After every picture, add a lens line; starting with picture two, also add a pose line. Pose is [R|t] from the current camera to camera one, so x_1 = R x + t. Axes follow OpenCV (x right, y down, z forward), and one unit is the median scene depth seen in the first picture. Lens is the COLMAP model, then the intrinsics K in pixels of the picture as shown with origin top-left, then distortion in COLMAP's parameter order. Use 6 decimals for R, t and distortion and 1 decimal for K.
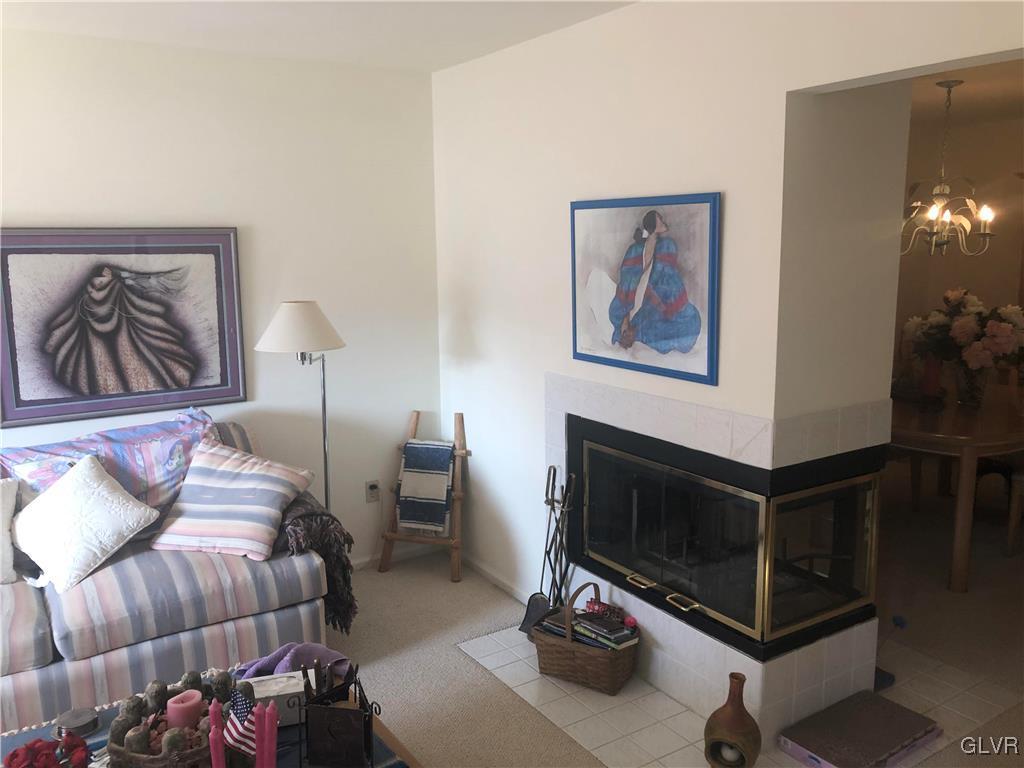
lens RADIAL K [[833.1, 0, 511.0], [0, 833.1, 364.4], [0, 0, 1]] dist [0.004241, -0.001697]
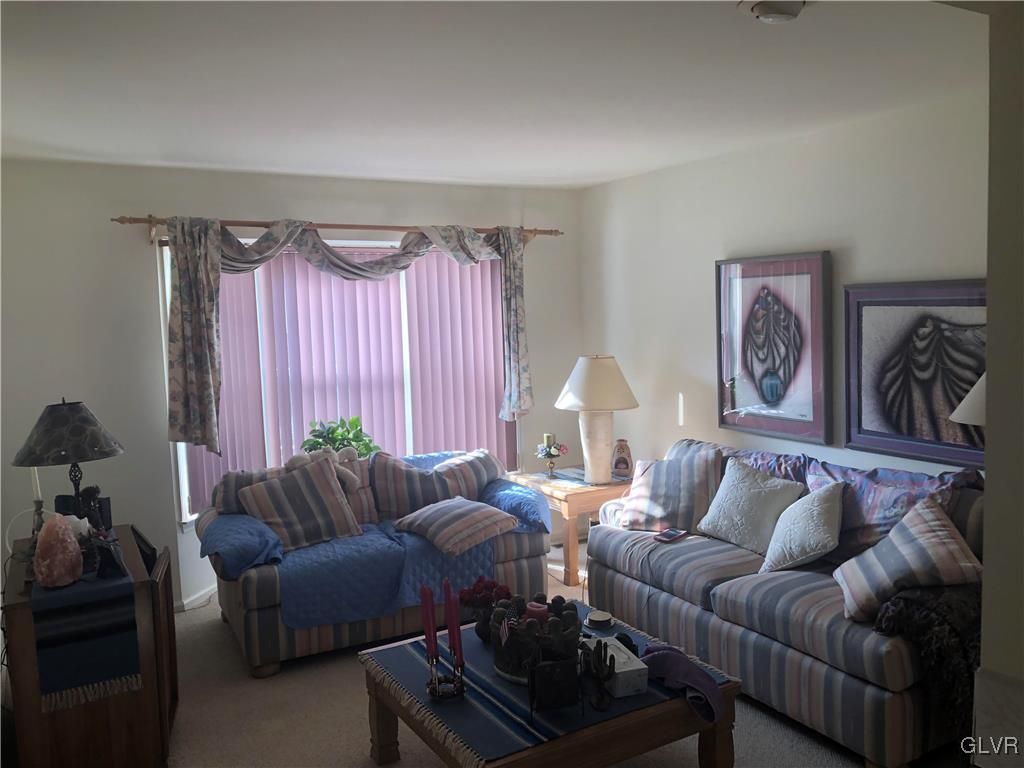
lens RADIAL K [[833.6, 0, 512.0], [0, 833.6, 384.0], [0, 0, 1]] dist [0.016916, -0.010219]
pose [[-0.070413, 0.105275, -0.991947, 0.608372], [-0.117055, 0.986673, 0.113025, -0.093643], [0.990626, 0.124070, -0.057151, 0.556348]]
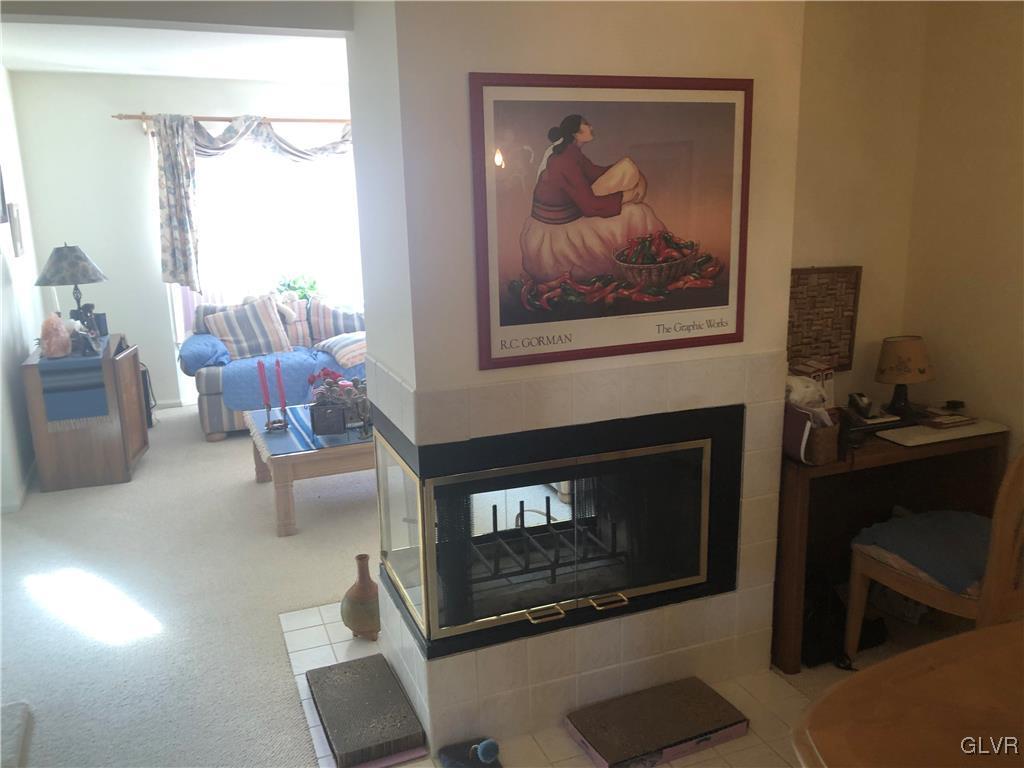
lens RADIAL K [[833.6, 0, 512.0], [0, 833.6, 384.0], [0, 0, 1]] dist [0.016916, -0.010219]
pose [[-0.198290, 0.235847, -0.951345, 0.653413], [-0.123682, 0.956838, 0.262988, -0.100802], [0.972308, 0.169813, -0.160561, 0.612853]]
